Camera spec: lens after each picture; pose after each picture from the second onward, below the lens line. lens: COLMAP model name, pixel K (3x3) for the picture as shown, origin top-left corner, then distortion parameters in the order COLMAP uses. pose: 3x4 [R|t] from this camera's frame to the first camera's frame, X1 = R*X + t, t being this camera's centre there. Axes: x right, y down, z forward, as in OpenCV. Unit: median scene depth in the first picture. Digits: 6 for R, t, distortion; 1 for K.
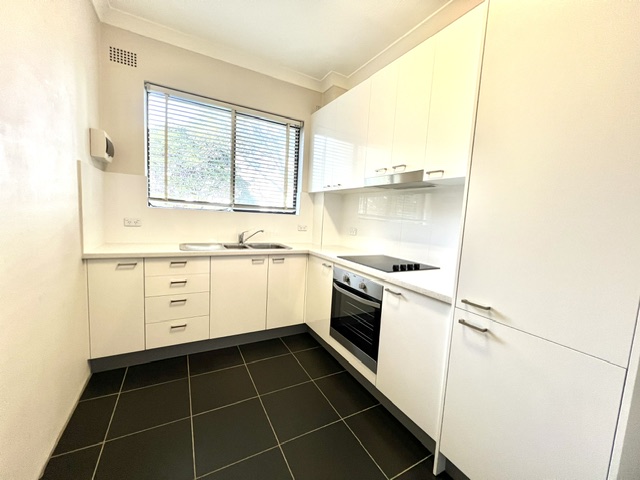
lens RADIAL K [[255.8, 0, 321.7], [0, 255.8, 241.3], [0, 0, 1]] dist [0.001094, -0.000379]
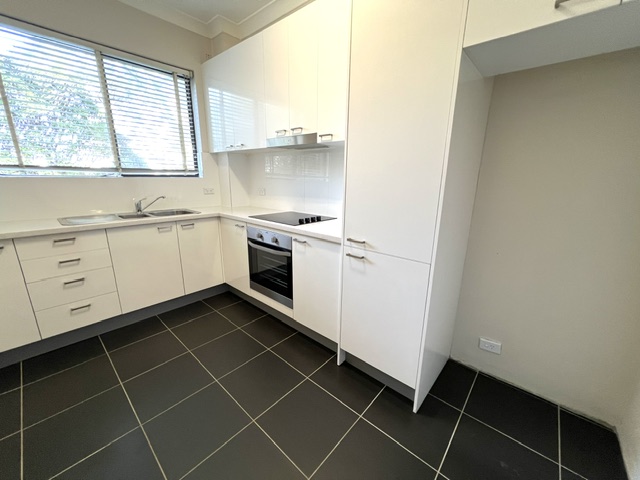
lens RADIAL K [[255.8, 0, 321.7], [0, 255.8, 241.3], [0, 0, 1]] dist [0.001094, -0.000379]
pose [[0.941874, -0.123620, 0.312397, 0.001223], [0.072444, 0.982700, 0.170449, 0.001731], [-0.328064, -0.137910, 0.934535, -0.100541]]
